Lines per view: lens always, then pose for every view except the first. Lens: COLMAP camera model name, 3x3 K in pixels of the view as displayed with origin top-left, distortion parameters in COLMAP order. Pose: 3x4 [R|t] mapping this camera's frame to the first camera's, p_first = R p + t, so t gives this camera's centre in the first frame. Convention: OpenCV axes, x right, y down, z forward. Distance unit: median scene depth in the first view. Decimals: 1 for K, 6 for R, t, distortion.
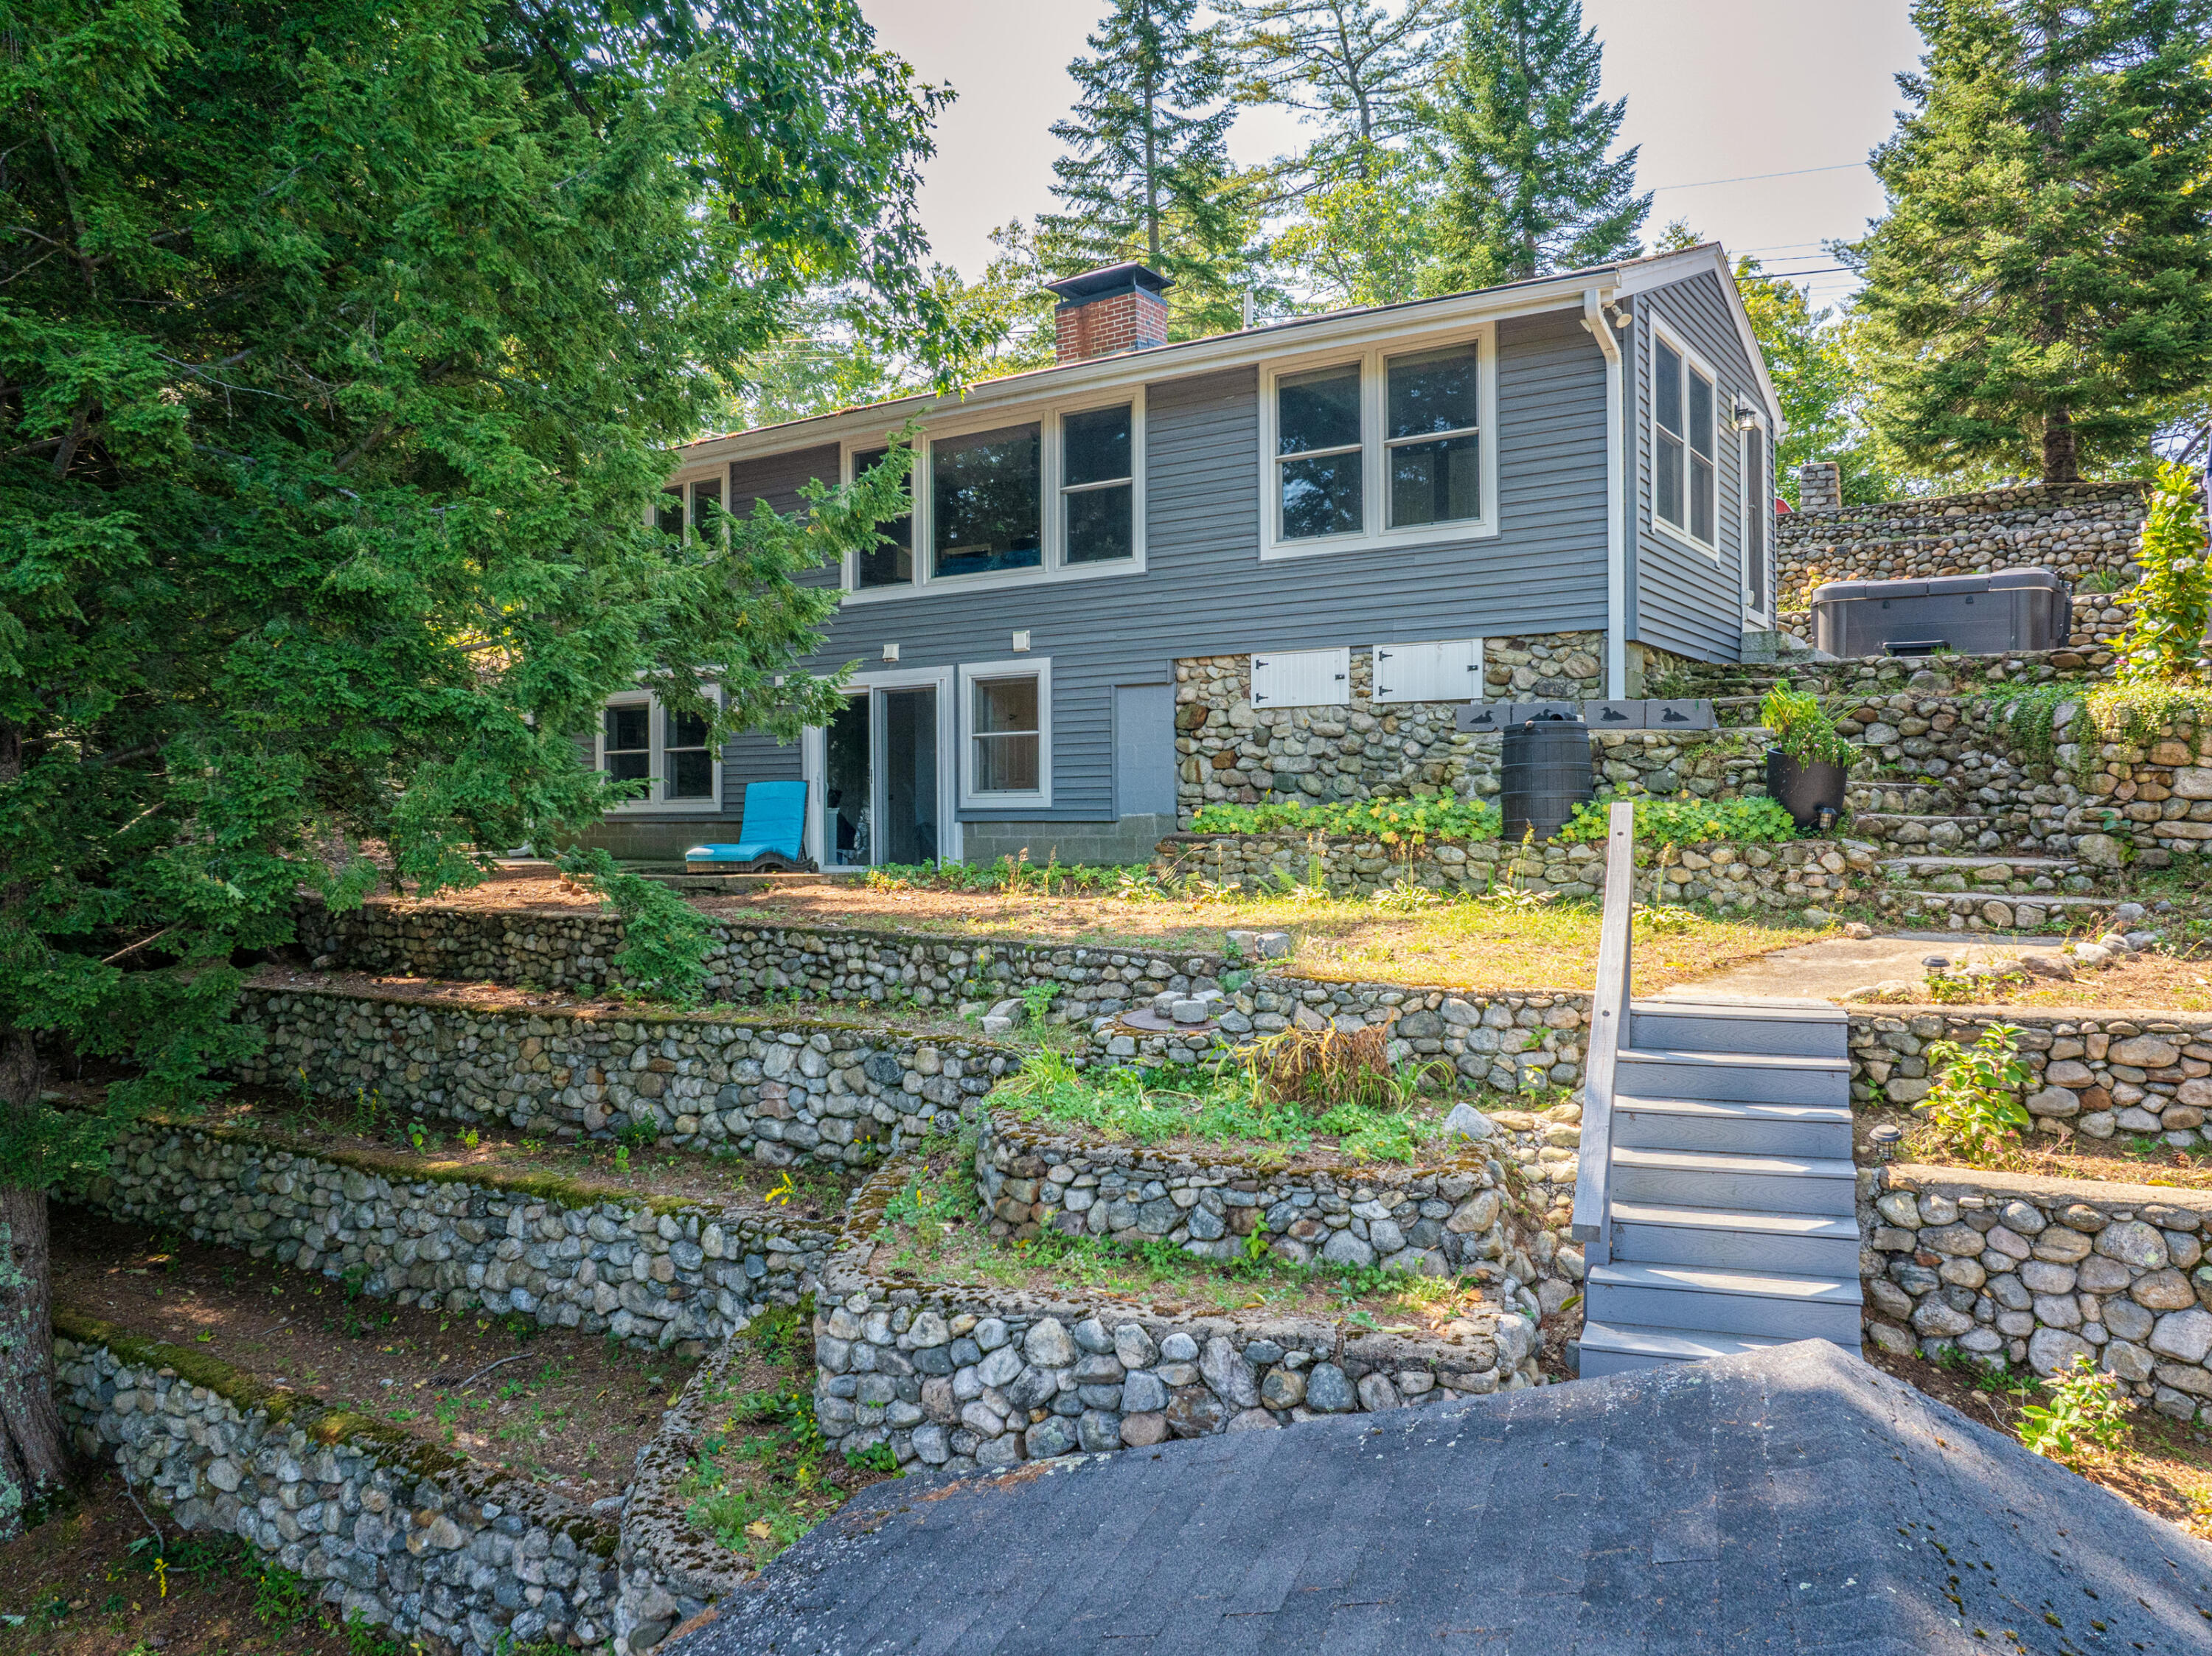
lens RADIAL K [[1570.4, 0, 1121.1], [0, 1570.4, 831.6], [0, 0, 1]] dist [-0.058209, 0.033296]
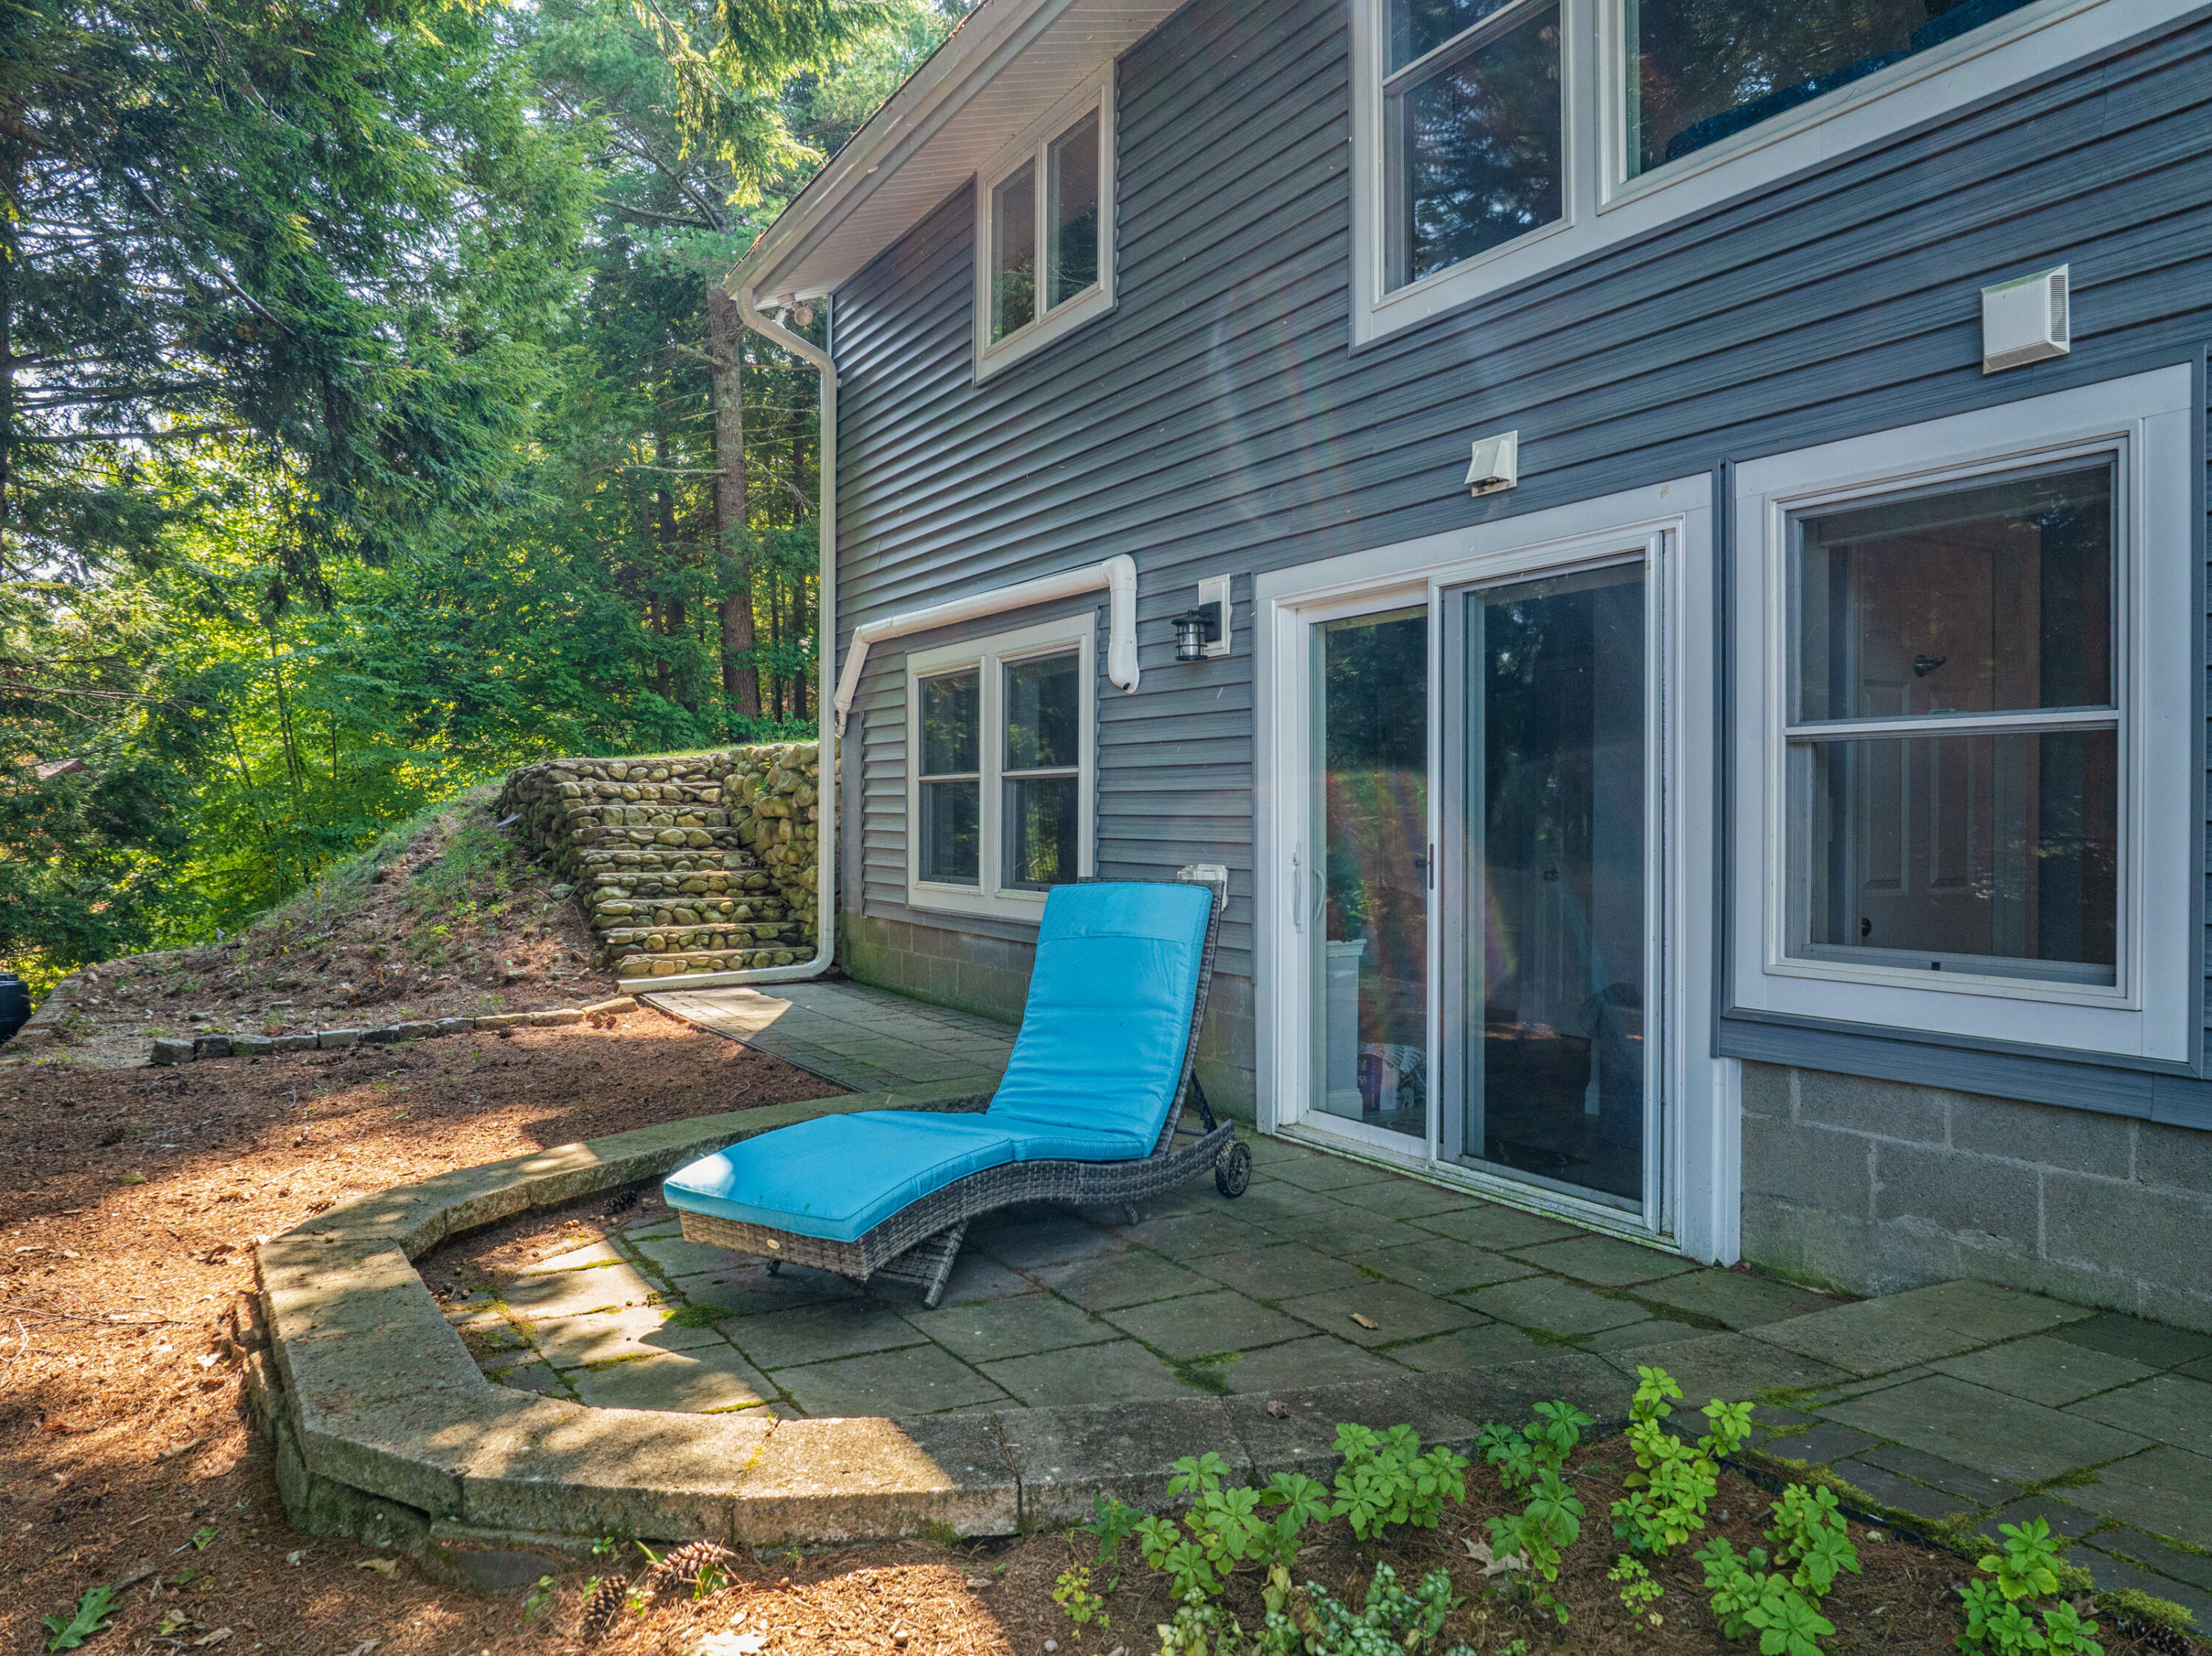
lens RADIAL K [[1570.4, 0, 1109.2], [0, 1570.4, 821.5], [0, 0, 1]] dist [-0.058209, 0.033296]
pose [[0.895245, 0.010845, -0.445442, -0.080131], [-0.011670, 0.999932, 0.000892, -0.045276], [0.445422, 0.004400, 0.895310, 0.716930]]
